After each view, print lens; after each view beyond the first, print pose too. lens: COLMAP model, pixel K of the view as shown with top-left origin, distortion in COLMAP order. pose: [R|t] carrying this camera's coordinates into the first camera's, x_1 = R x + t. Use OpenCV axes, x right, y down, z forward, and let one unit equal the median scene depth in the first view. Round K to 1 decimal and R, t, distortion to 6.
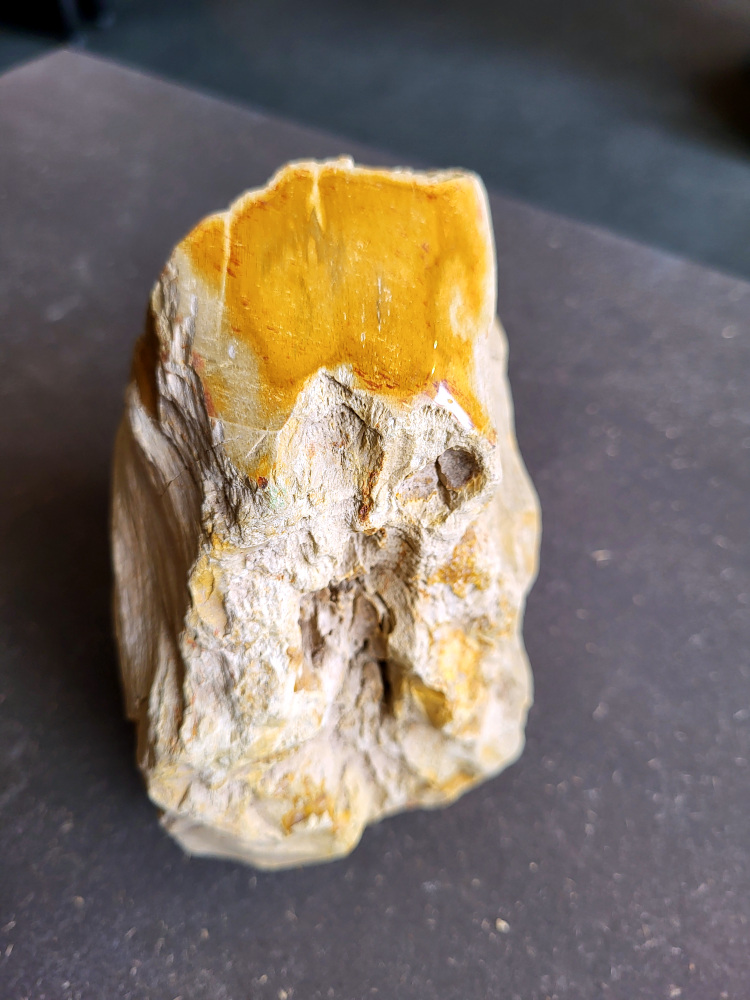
lens RADIAL K [[772.9, 0, 371.9], [0, 772.9, 504.5], [0, 0, 1]] dist [-0.022368, -0.000854]
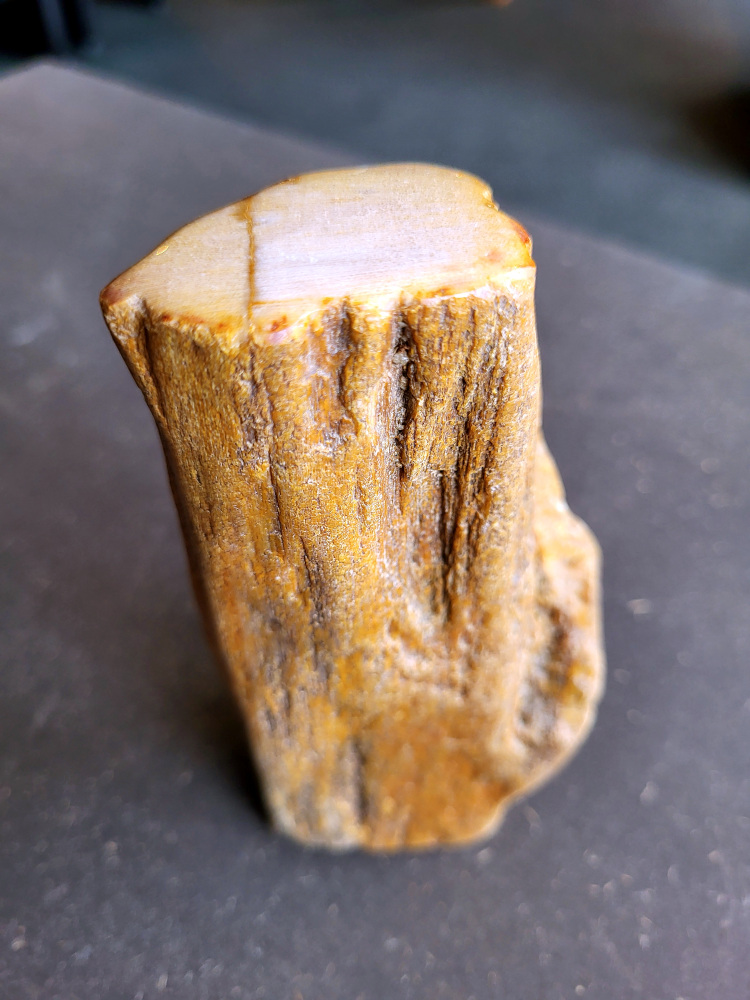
lens RADIAL K [[784.7, 0, 371.7], [0, 784.7, 501.5], [0, 0, 1]] dist [-0.020697, -0.005189]
pose [[0.999897, -0.004755, 0.013552, -0.022264], [0.005269, 0.999257, -0.038170, -0.024553], [-0.013360, 0.038238, 0.999179, 0.131452]]
